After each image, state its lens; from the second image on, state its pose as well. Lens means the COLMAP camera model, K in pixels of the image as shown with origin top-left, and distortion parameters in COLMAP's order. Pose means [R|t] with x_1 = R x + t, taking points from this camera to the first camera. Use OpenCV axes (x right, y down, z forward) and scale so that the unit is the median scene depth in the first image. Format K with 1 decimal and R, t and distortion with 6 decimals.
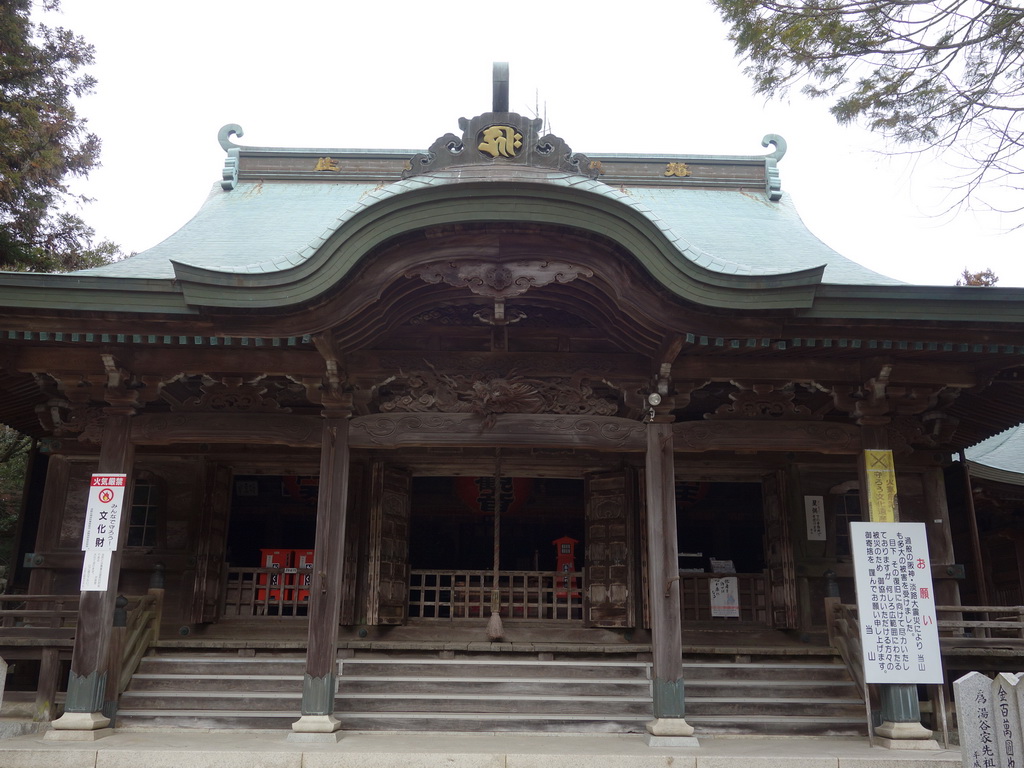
lens RADIAL K [[918.6, 0, 512.0], [0, 918.6, 384.0], [0, 0, 1]] dist [-0.002211, 0.001360]
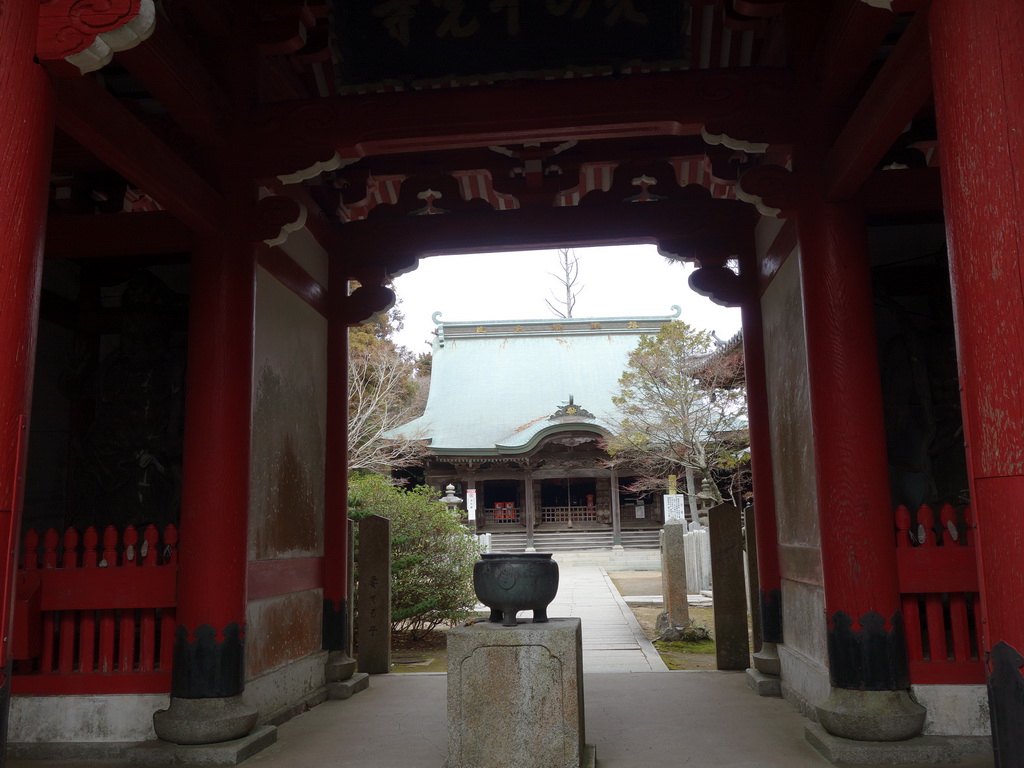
lens RADIAL K [[918.6, 0, 512.0], [0, 918.6, 384.0], [0, 0, 1]] dist [-0.002211, 0.001360]
pose [[0.998942, -0.040426, -0.021938, -0.160010], [0.042769, 0.991891, 0.119677, -0.771840], [0.016922, -0.120488, 0.992571, -2.685068]]
